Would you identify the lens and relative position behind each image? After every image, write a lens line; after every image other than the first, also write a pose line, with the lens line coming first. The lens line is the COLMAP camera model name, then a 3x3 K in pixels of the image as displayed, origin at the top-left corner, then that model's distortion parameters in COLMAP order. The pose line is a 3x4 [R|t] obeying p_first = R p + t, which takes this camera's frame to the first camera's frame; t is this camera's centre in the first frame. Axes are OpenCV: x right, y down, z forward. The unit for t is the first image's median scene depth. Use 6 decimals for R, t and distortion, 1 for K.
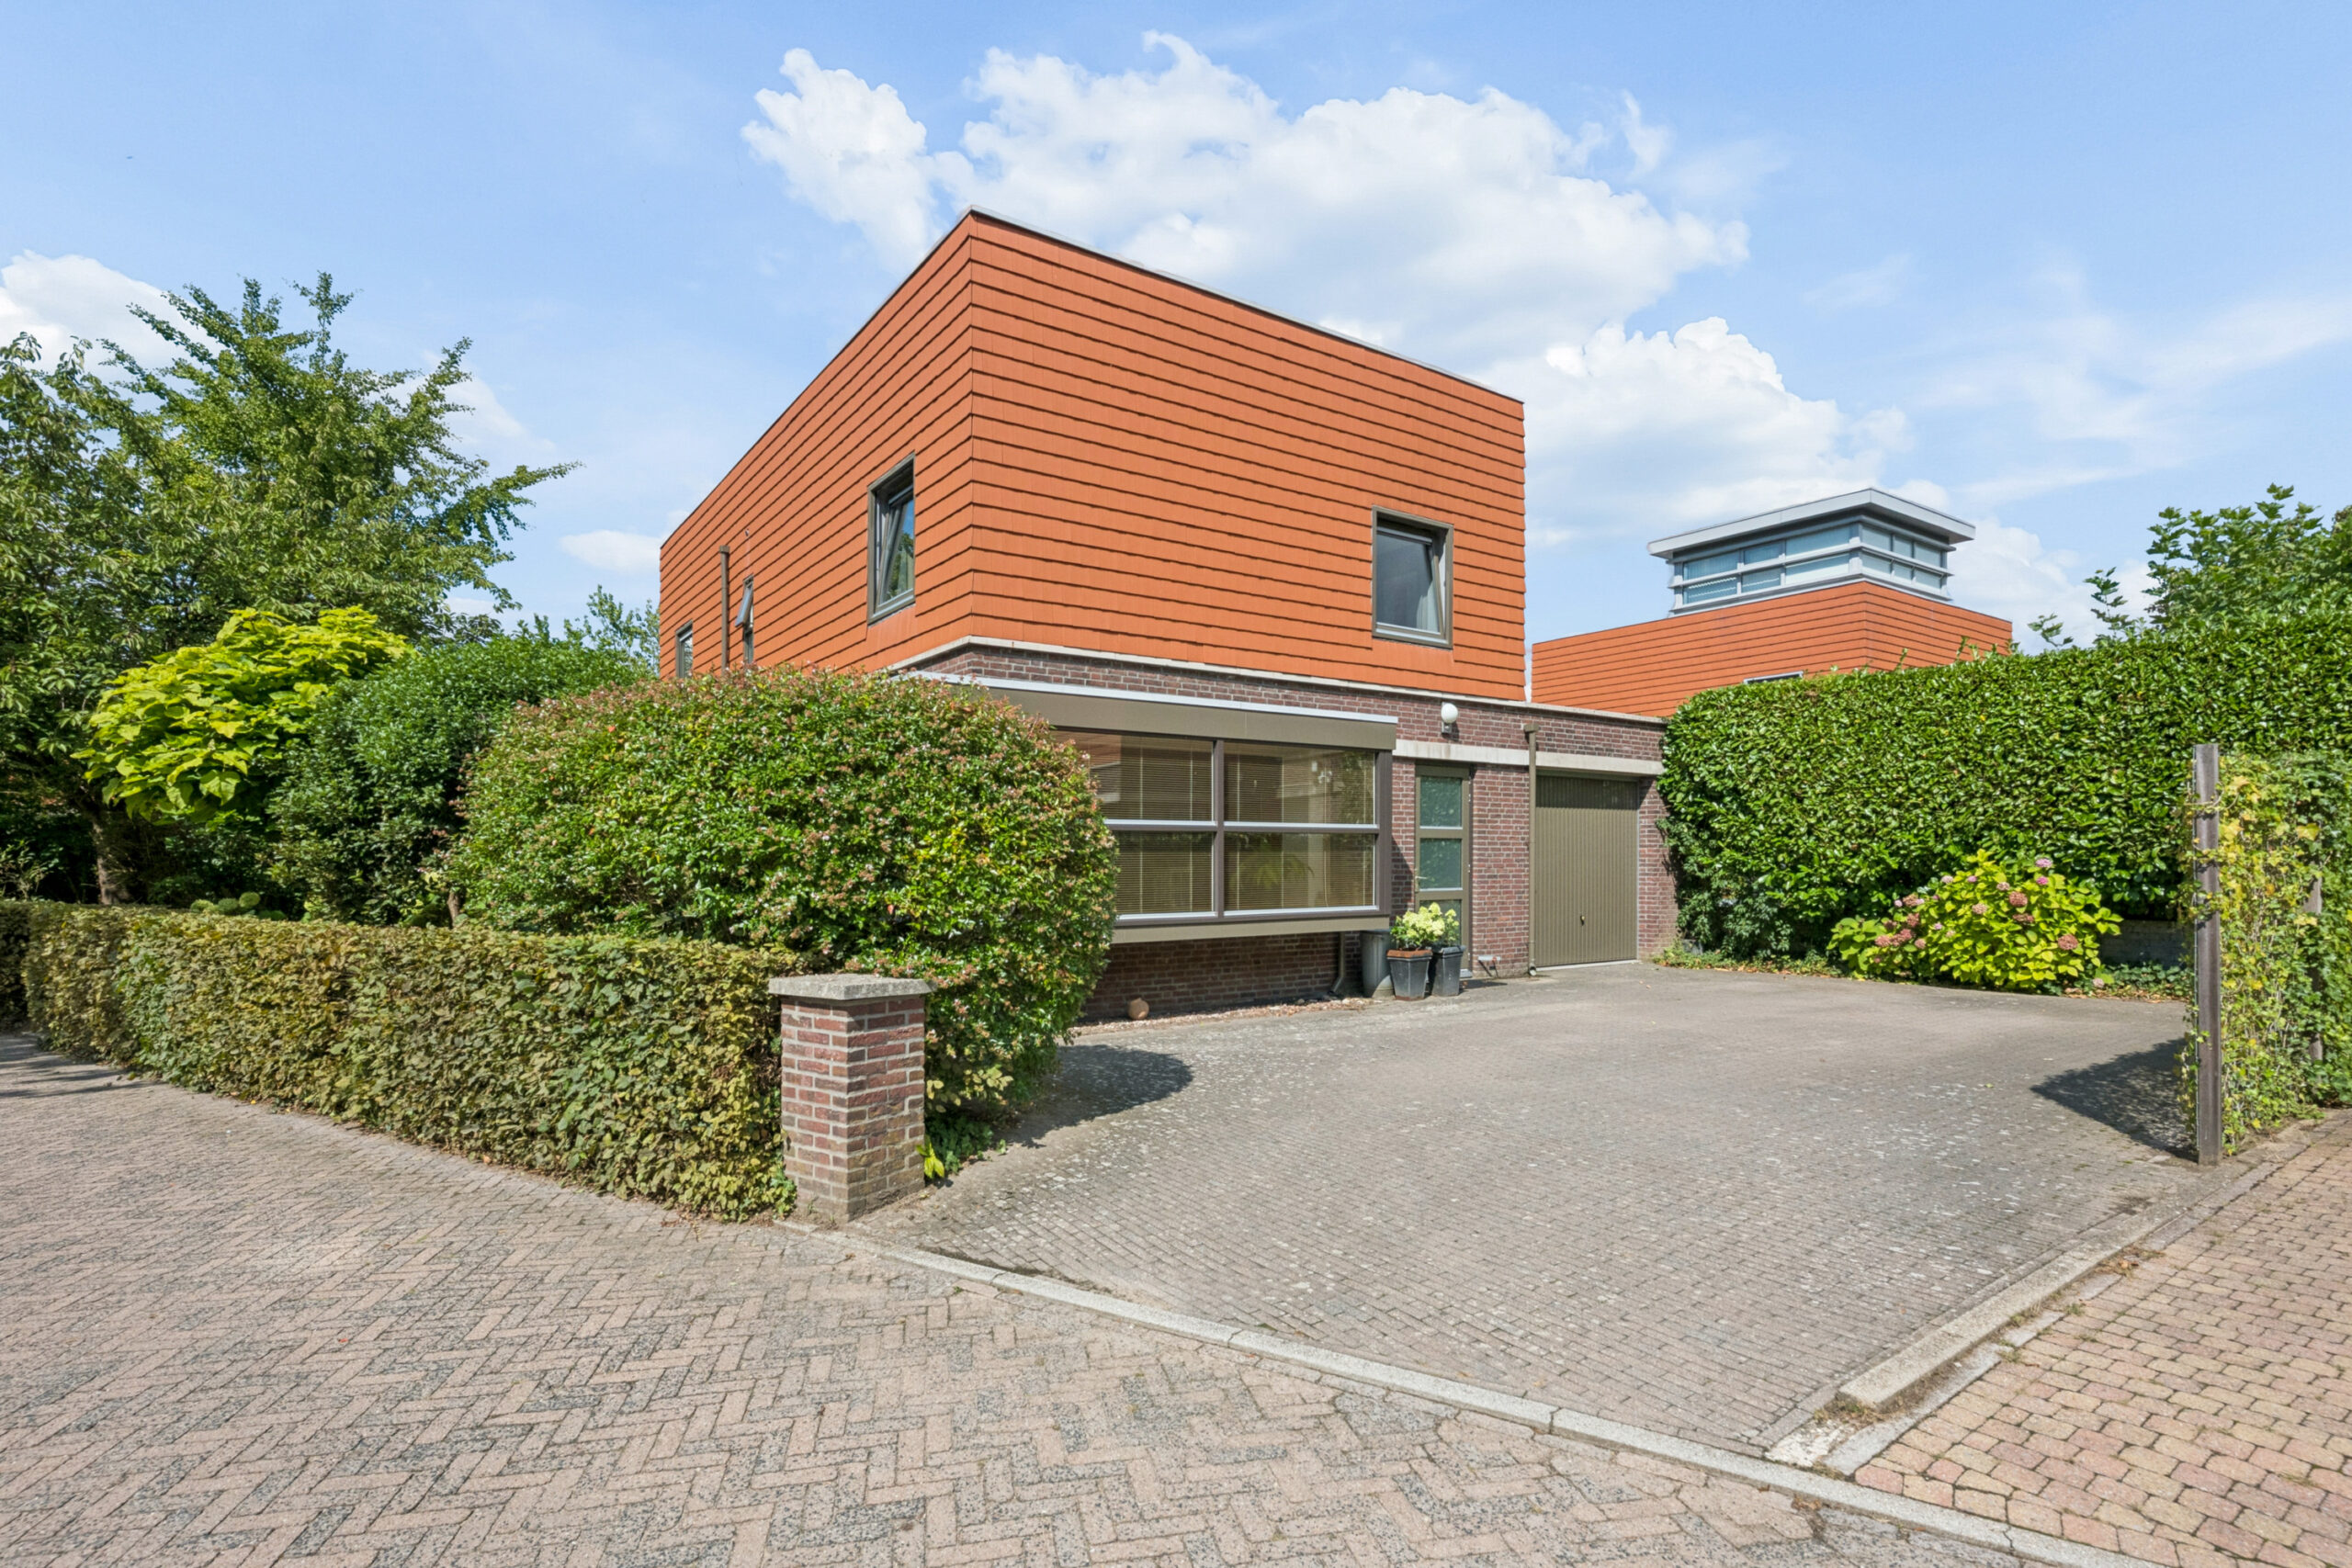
lens RADIAL K [[1161.0, 0, 1184.7], [0, 1161.0, 882.4], [0, 0, 1]] dist [0.001521, 0.001006]
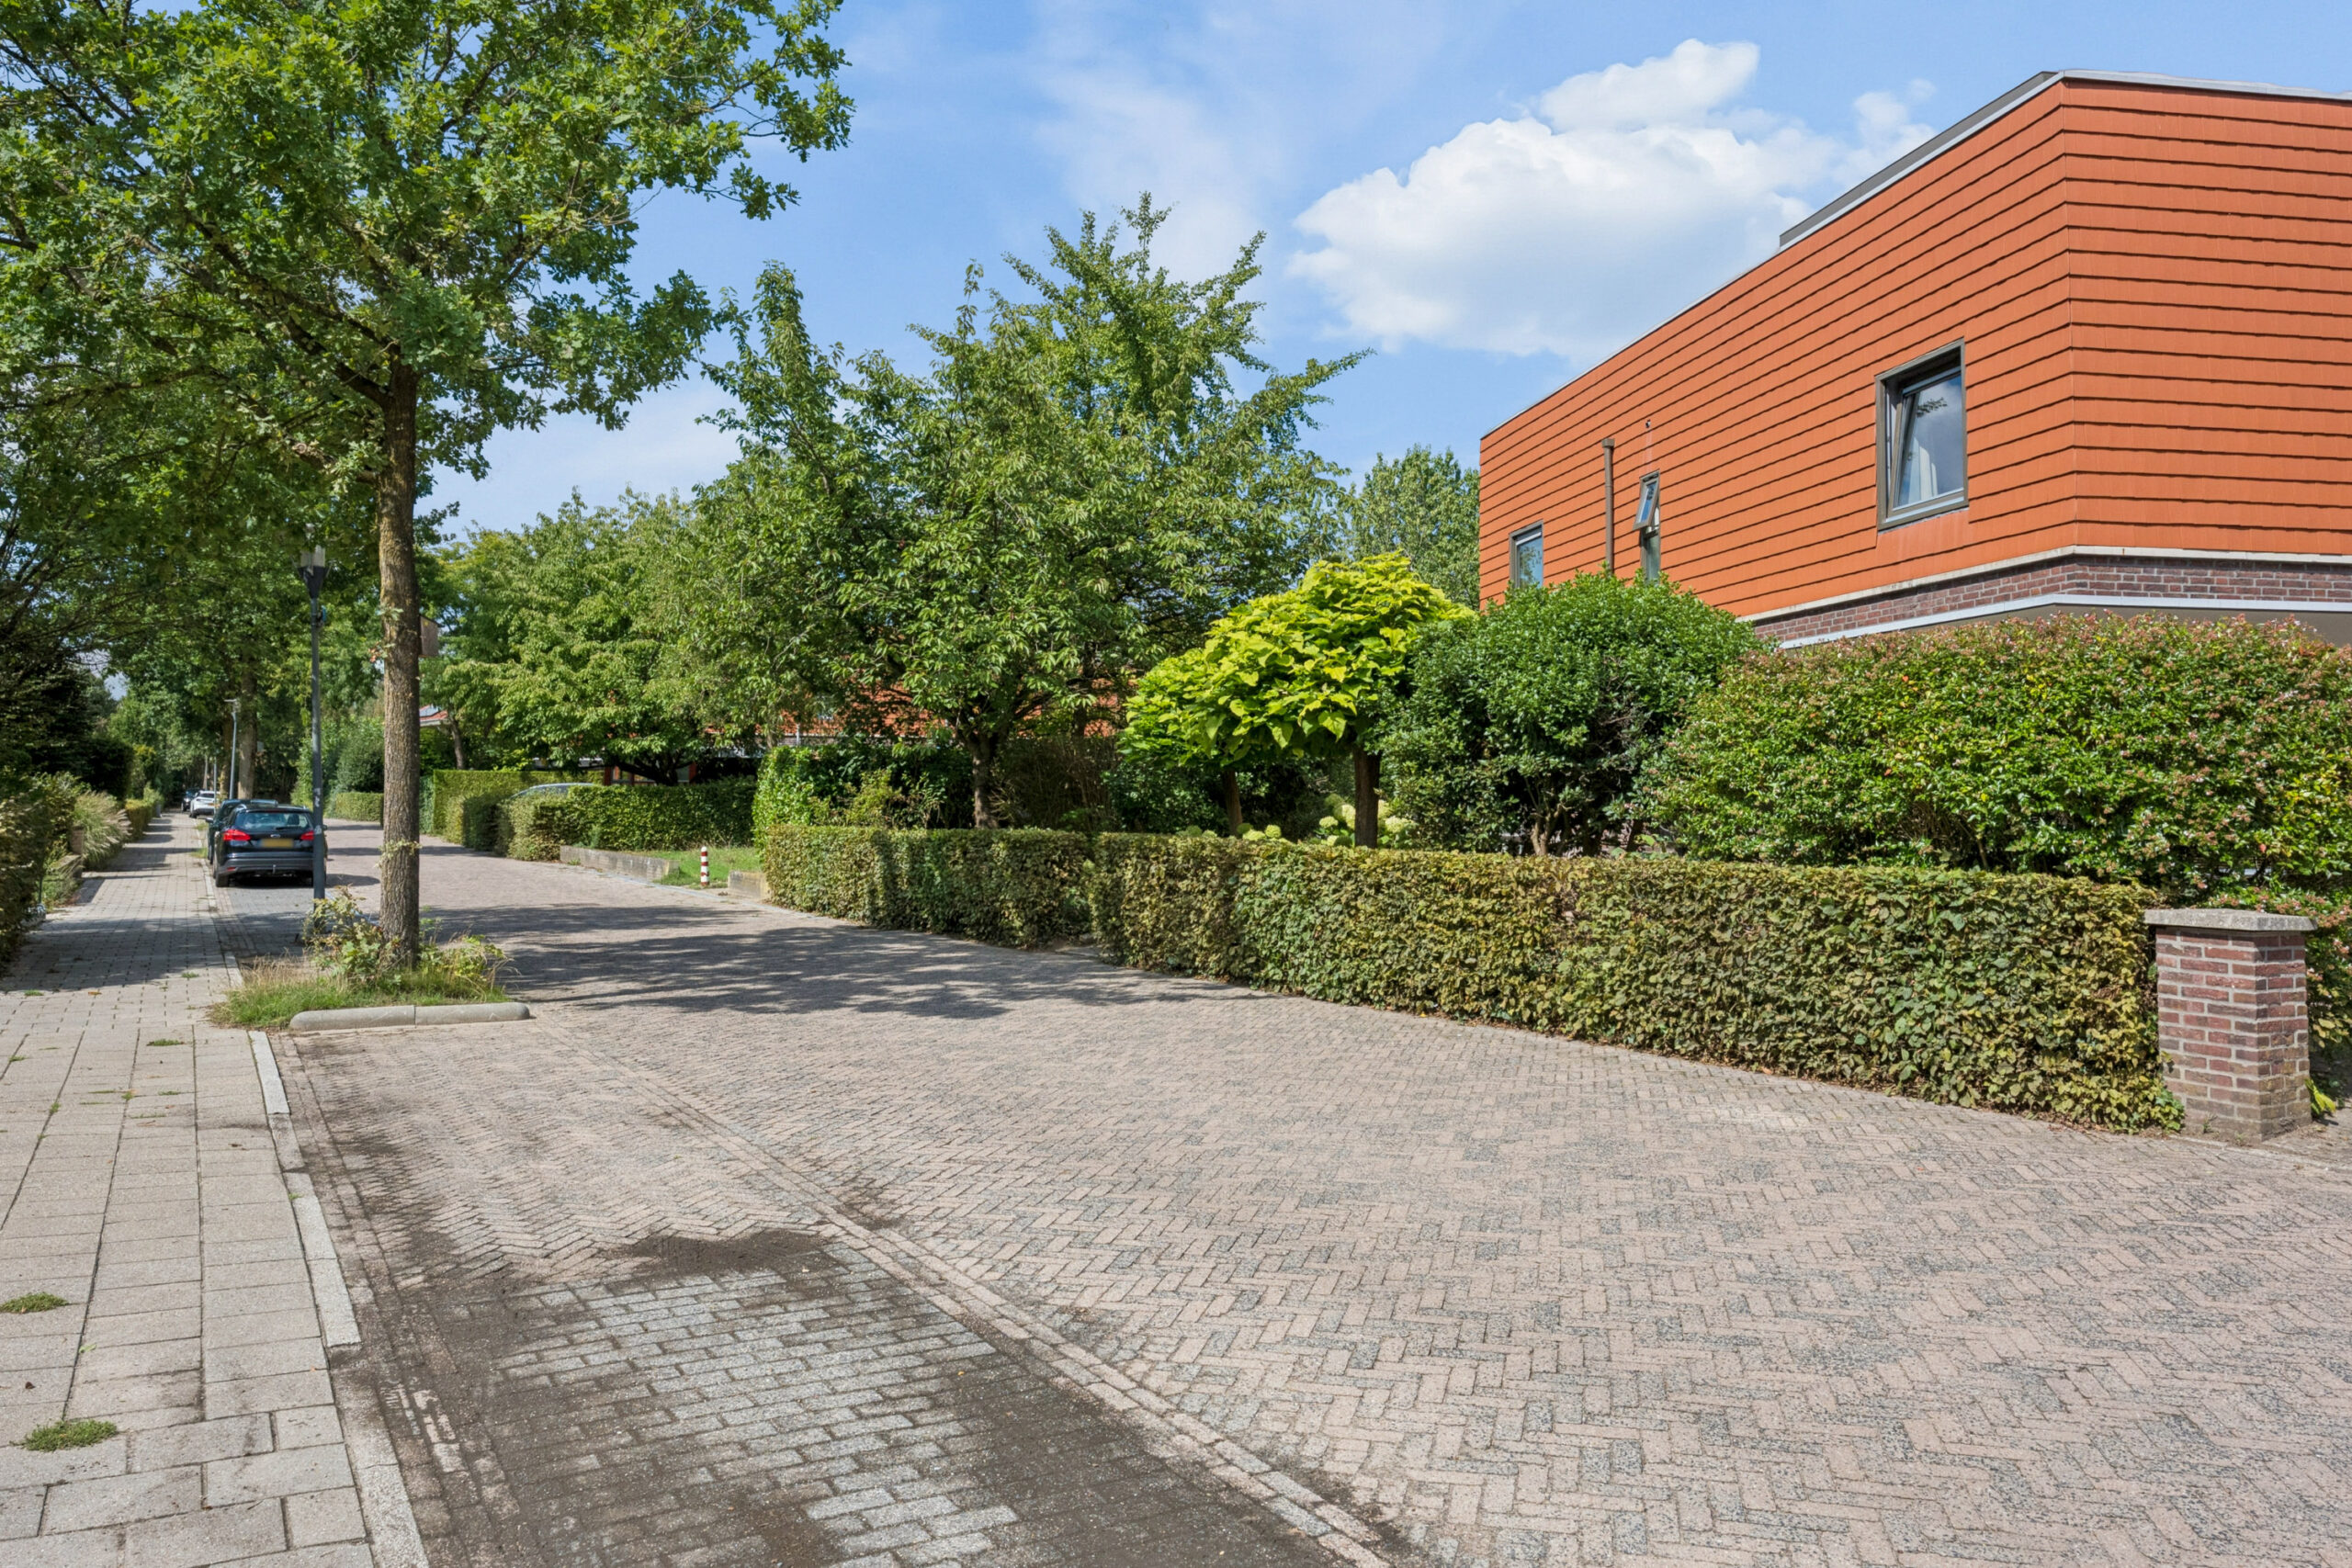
lens RADIAL K [[1642.9, 0, 1173.6], [0, 1642.9, 691.1], [0, 0, 1]] dist [0.002145, 0.002042]
pose [[0.899177, -0.019070, -0.437169, -0.251575], [-0.017956, 0.996601, -0.080405, 0.009630], [0.437216, 0.080148, 0.895778, -0.398161]]
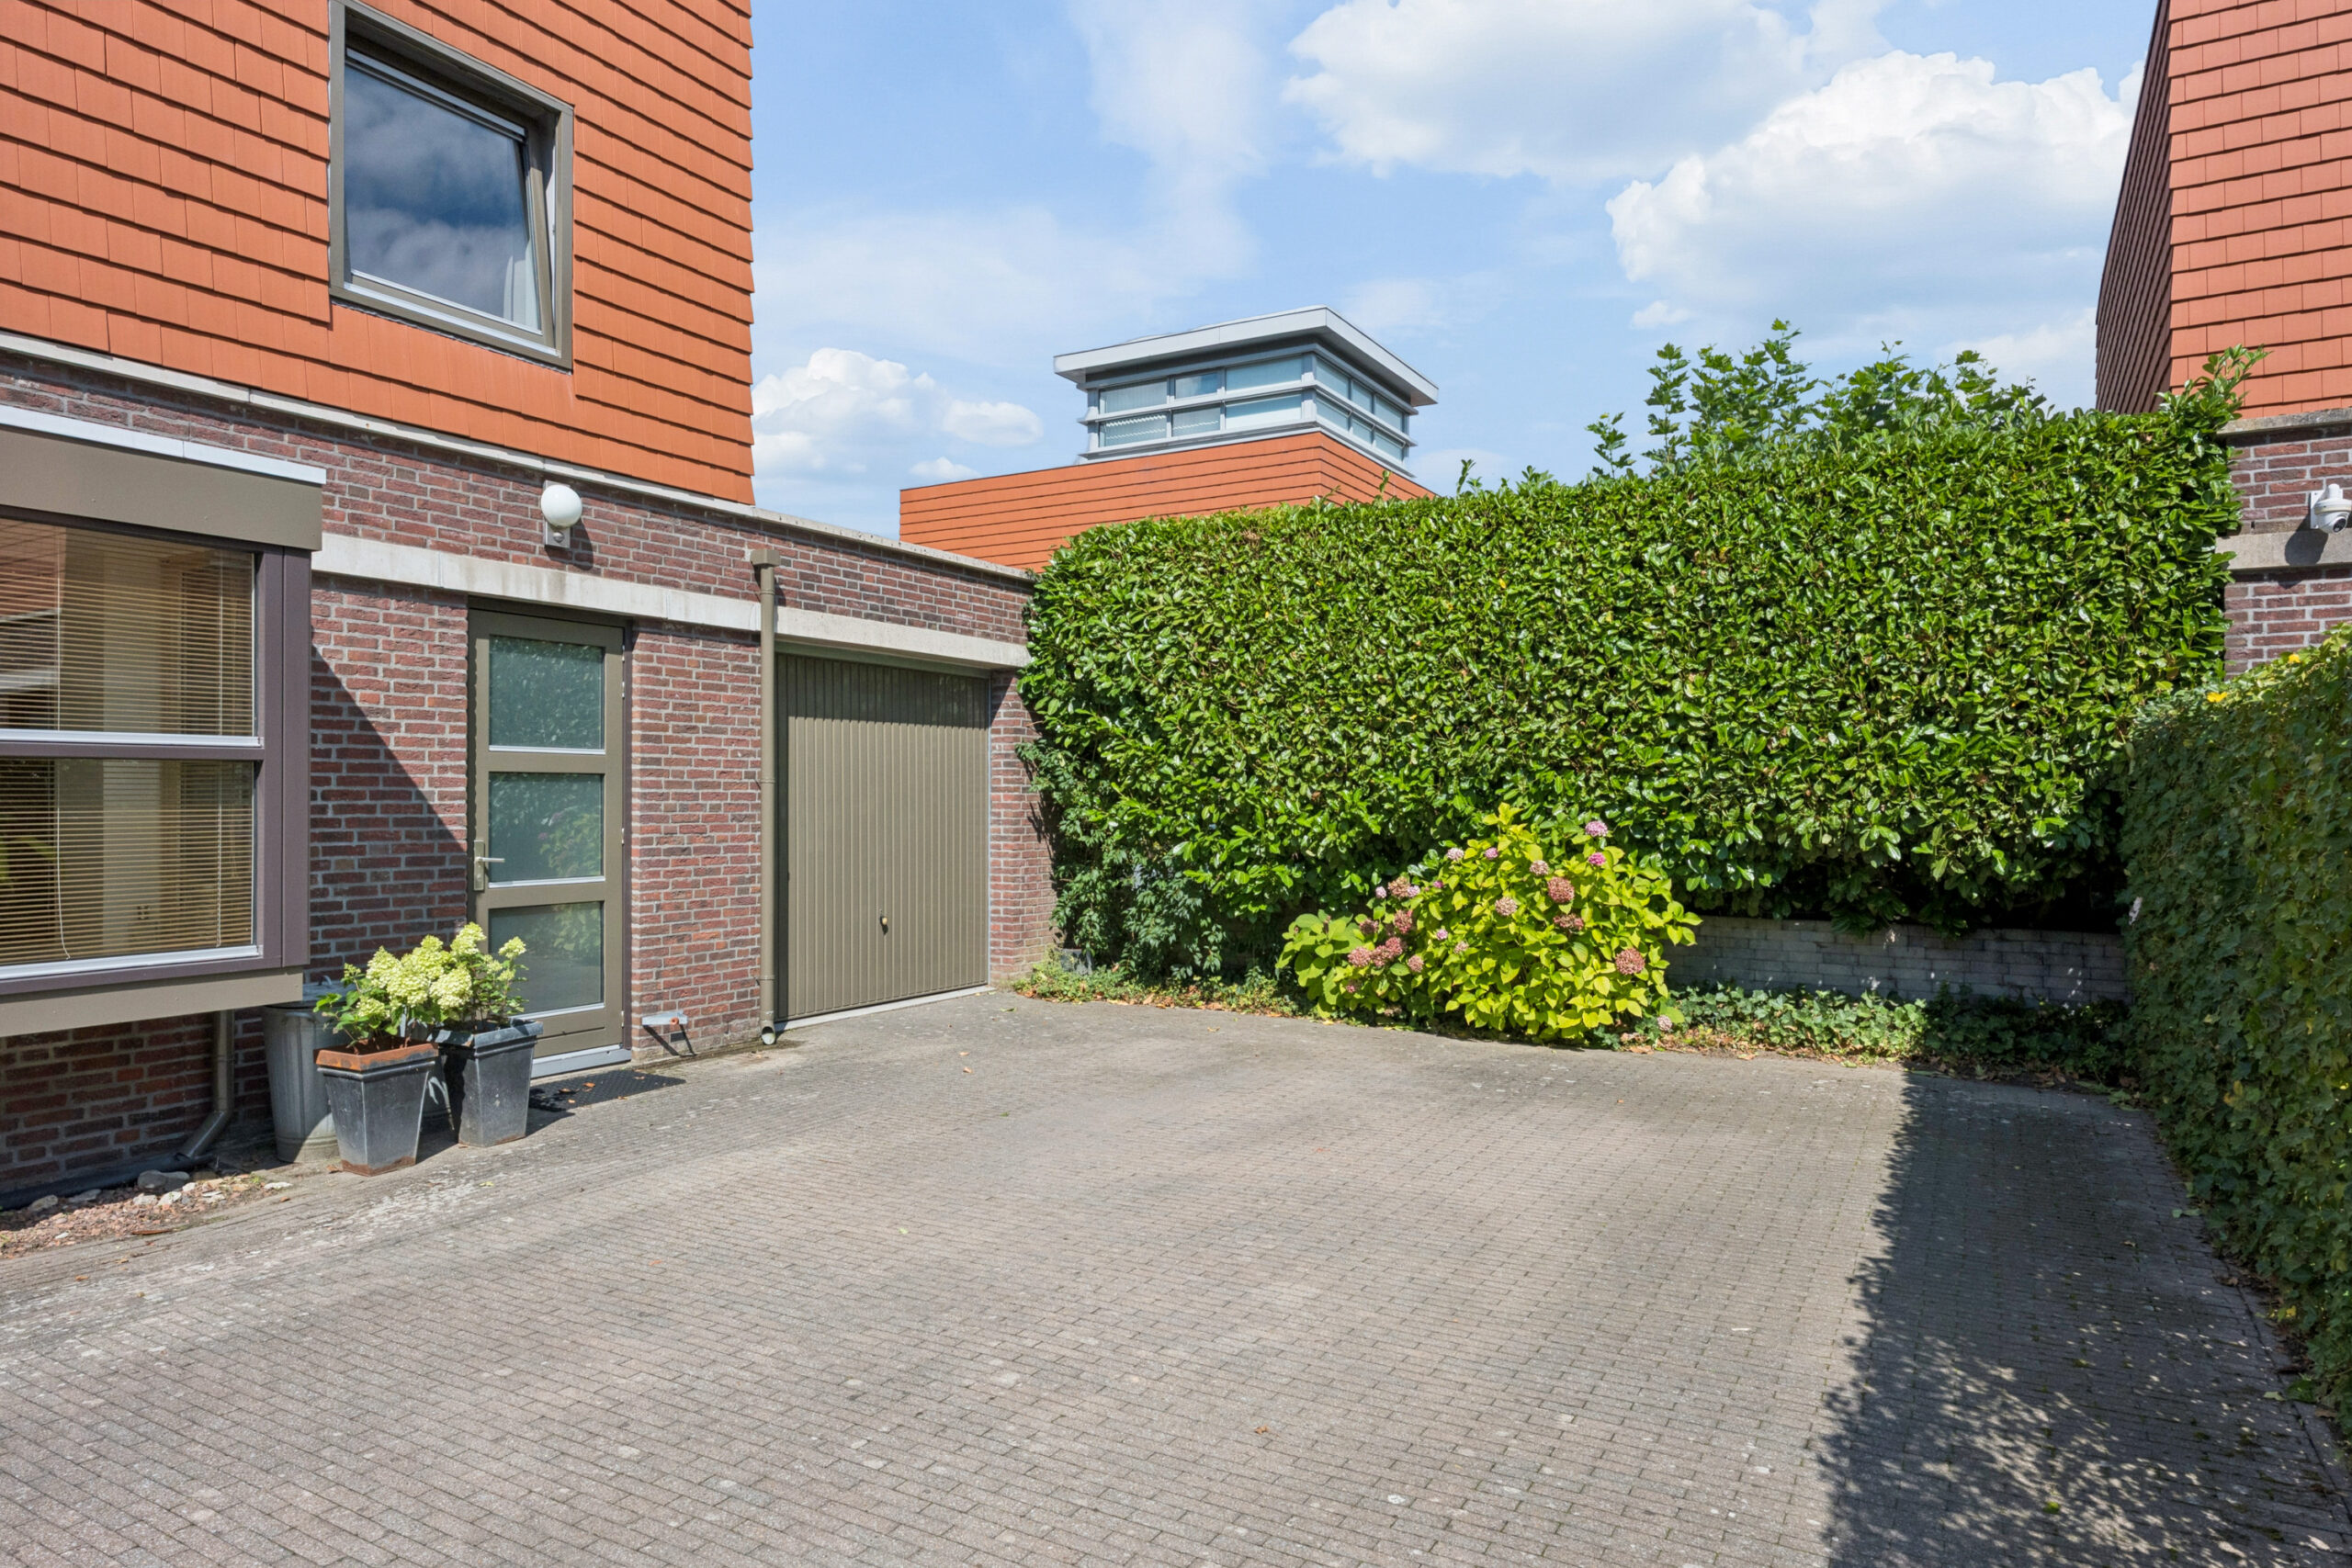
lens RADIAL K [[1396.7, 0, 1176.0], [0, 1396.7, 784.0], [0, 0, 1]] dist [-0.000448, 0.000016]
pose [[0.908151, 0.008493, 0.418557, 0.229625], [0.002497, 0.999667, -0.025703, -0.019917], [-0.418636, 0.024387, 0.907827, 0.412188]]
